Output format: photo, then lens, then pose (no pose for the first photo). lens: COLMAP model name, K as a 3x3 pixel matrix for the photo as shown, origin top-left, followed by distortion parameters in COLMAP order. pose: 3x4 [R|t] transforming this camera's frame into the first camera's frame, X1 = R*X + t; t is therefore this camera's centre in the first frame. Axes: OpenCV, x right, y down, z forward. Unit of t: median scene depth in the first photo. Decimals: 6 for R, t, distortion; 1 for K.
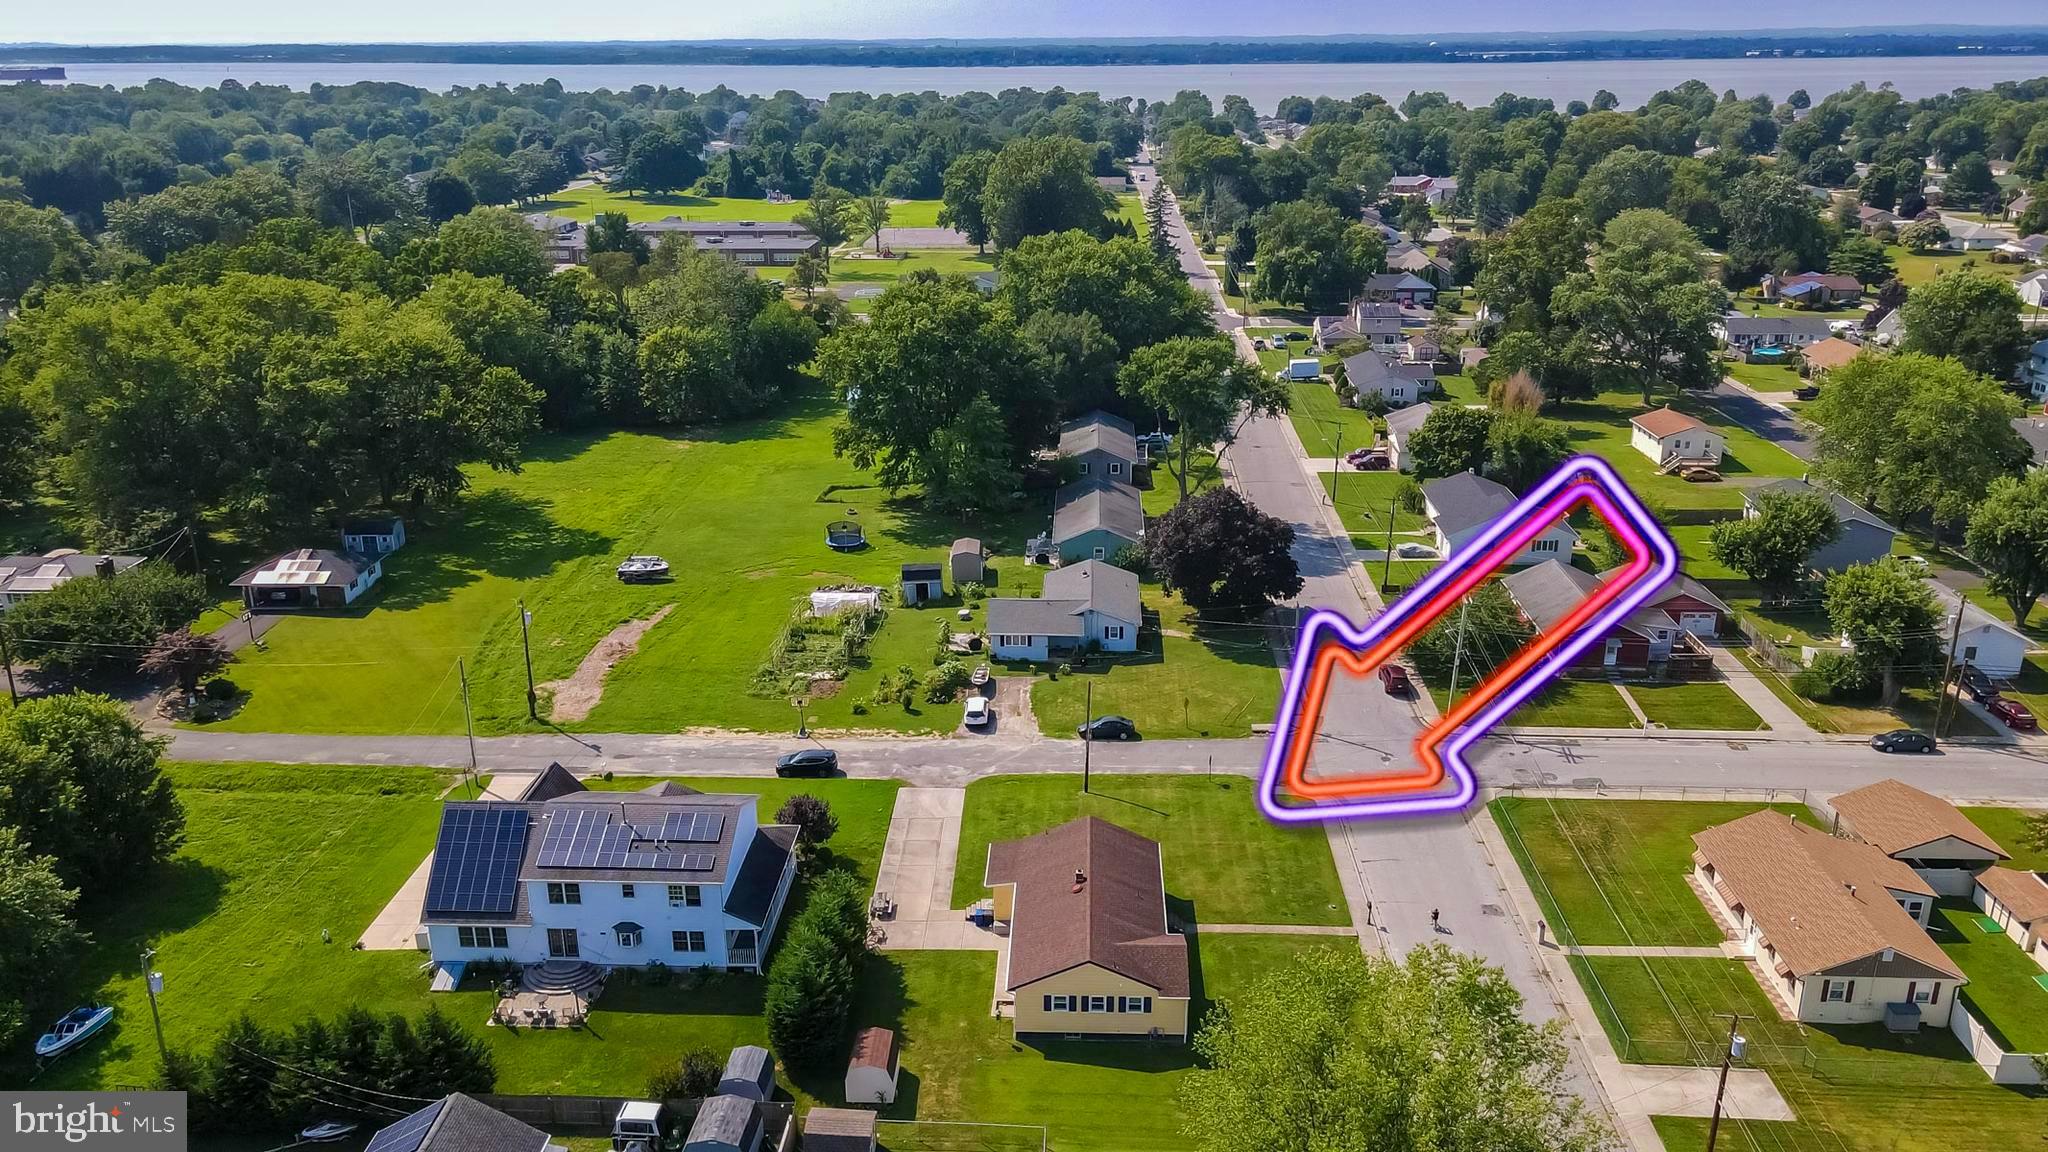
lens RADIAL K [[1469.4, 0, 1024.0], [0, 1469.4, 576.0], [0, 0, 1]] dist [-0.008078, 0.036625]
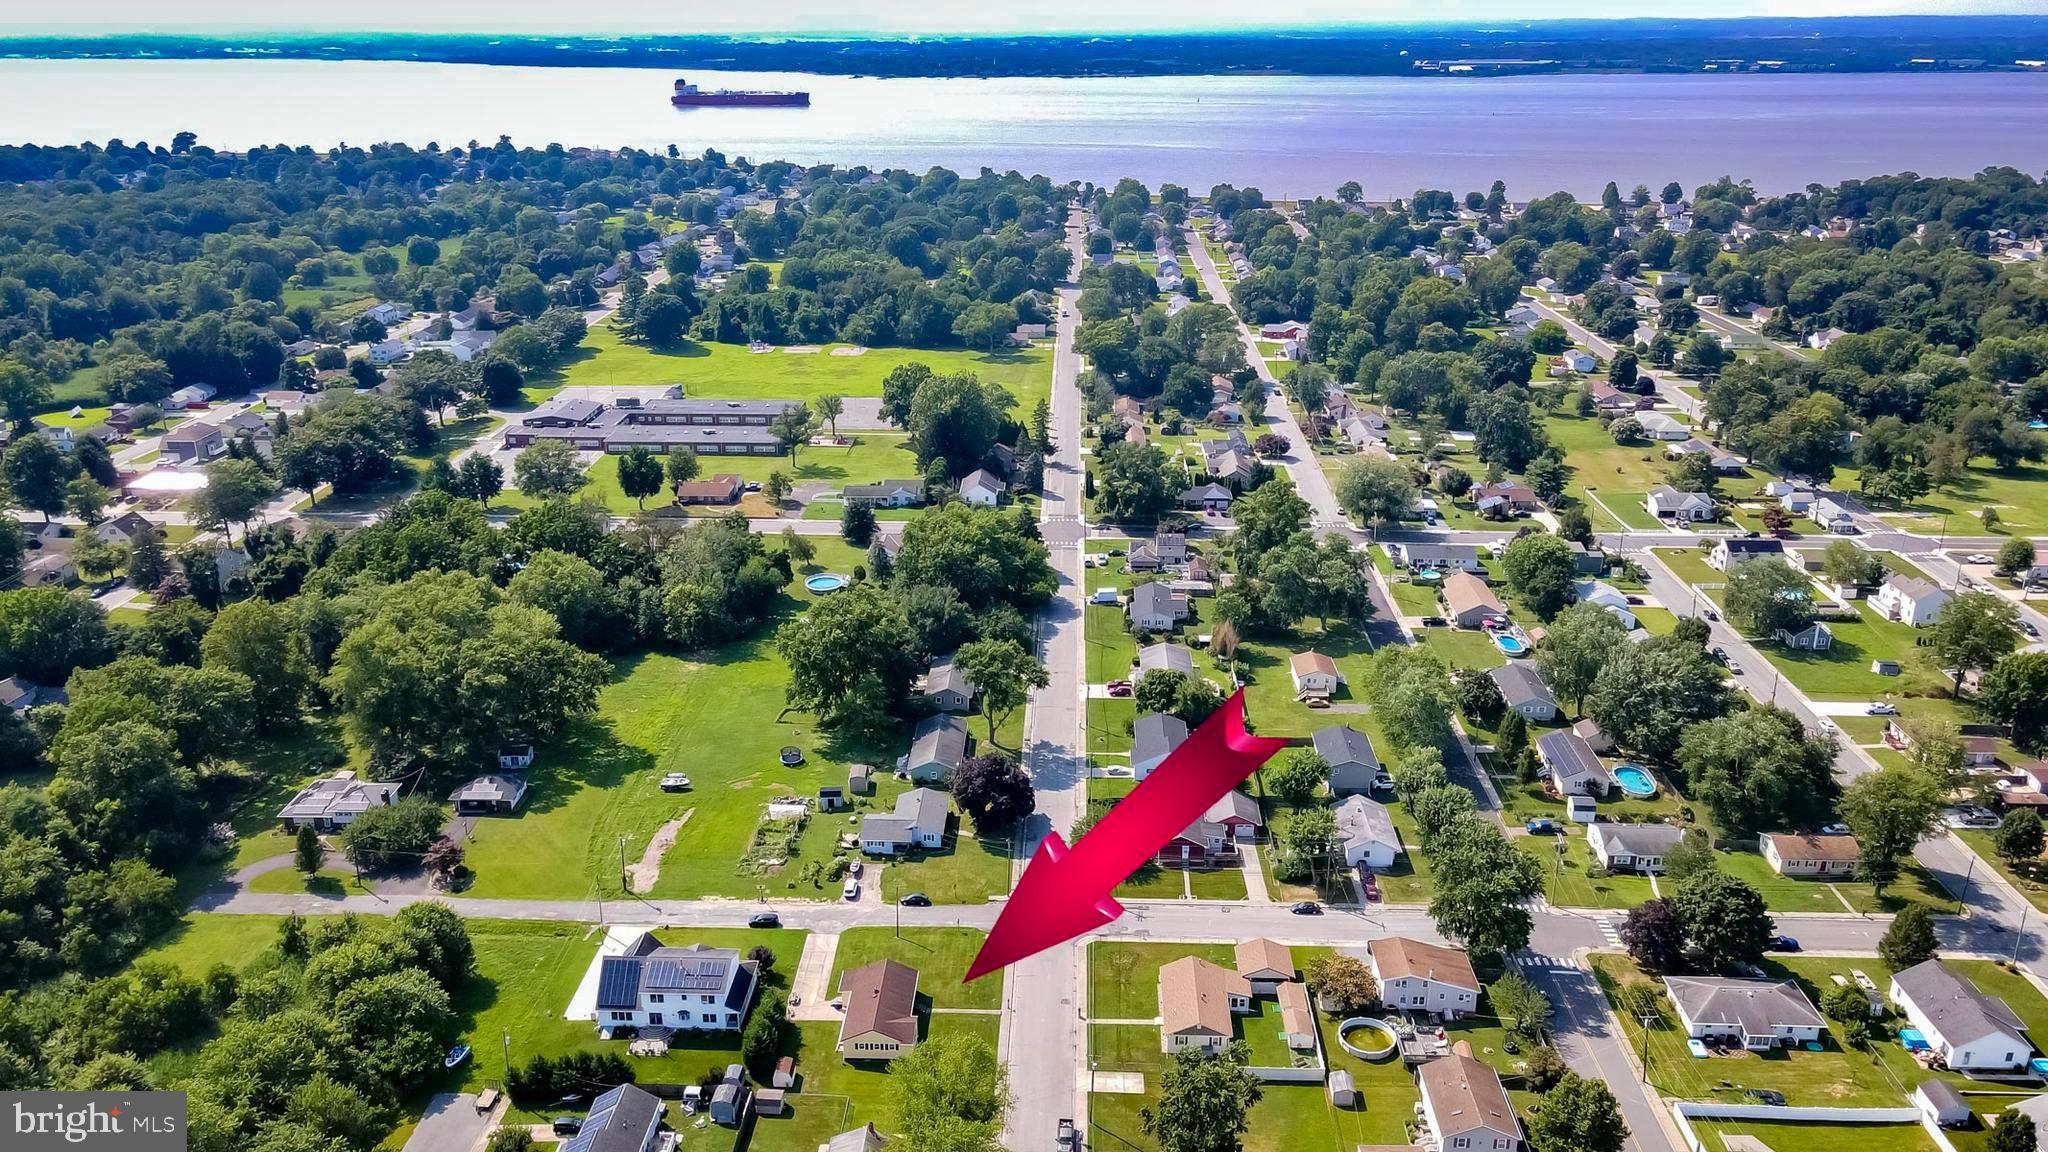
lens RADIAL K [[1469.4, 0, 1024.0], [0, 1469.4, 576.0], [0, 0, 1]] dist [-0.008078, 0.036625]
pose [[0.999947, 0.004107, 0.009402, 0.171433], [-0.004240, 0.999892, 0.014096, -0.338364], [-0.009343, -0.014135, 0.999856, -0.921491]]
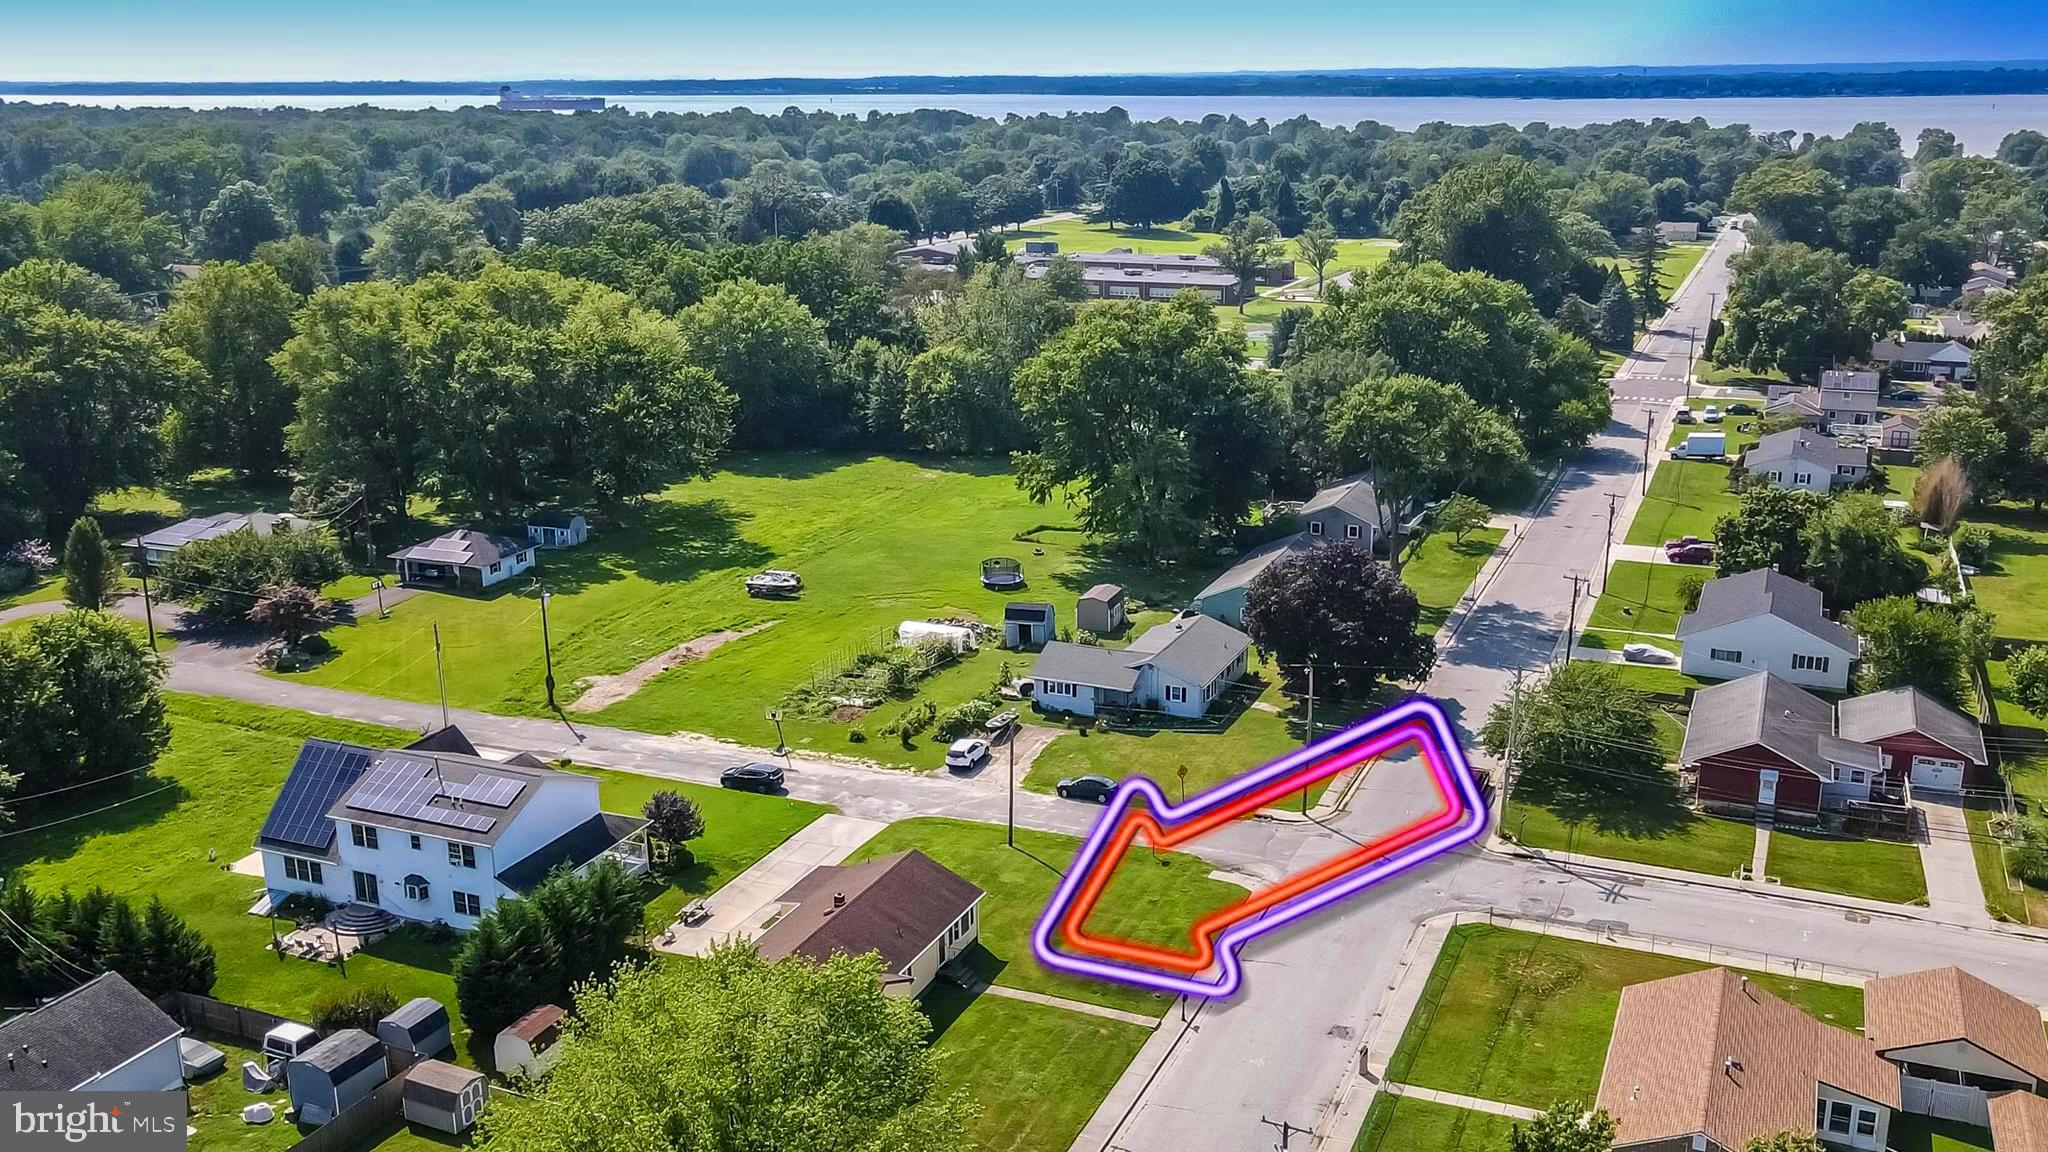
lens RADIAL K [[1750.0, 0, 1086.2], [0, 1750.0, 623.4], [0, 0, 1]] dist [-0.013462, 0.060967]
pose [[0.941341, 0.100304, -0.322206, 0.353596], [-0.113996, 0.993195, -0.023861, 0.029371], [0.317620, 0.059192, 0.946369, 0.009501]]
